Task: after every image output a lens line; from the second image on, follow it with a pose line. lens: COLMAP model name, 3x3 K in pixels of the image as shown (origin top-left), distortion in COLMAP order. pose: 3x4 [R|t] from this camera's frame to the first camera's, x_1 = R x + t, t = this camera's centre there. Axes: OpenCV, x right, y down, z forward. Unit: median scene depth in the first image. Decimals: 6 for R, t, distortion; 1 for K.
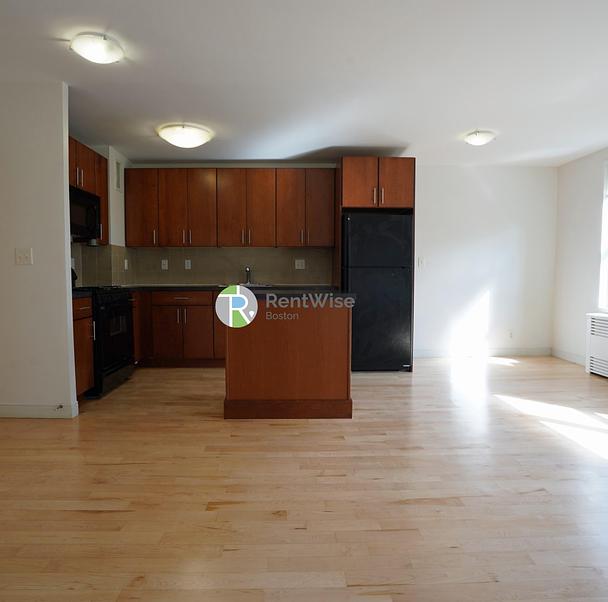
lens RADIAL K [[402.4, 0, 302.7], [0, 402.4, 301.9], [0, 0, 1]] dist [0.012971, 0.003455]
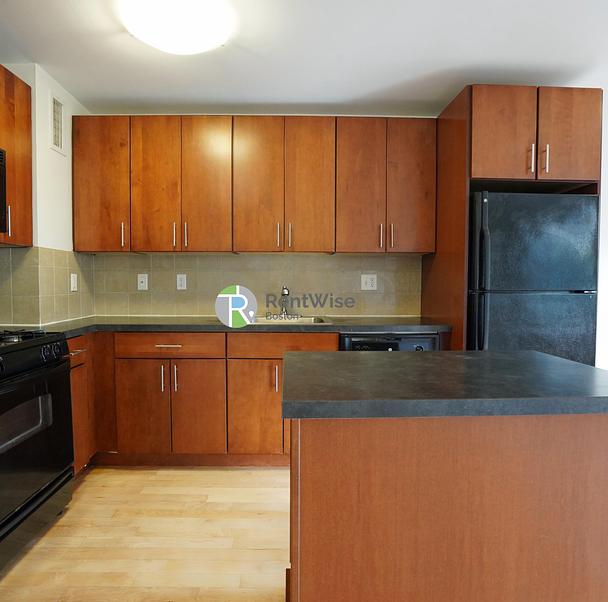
lens RADIAL K [[402.4, 0, 302.8], [0, 402.4, 299.4], [0, 0, 1]] dist [0.012971, 0.003455]
pose [[0.999911, 0.002358, 0.013127, -0.124215], [-0.002086, 0.999783, -0.020747, -0.060110], [-0.013173, 0.020718, 0.999699, 0.441358]]
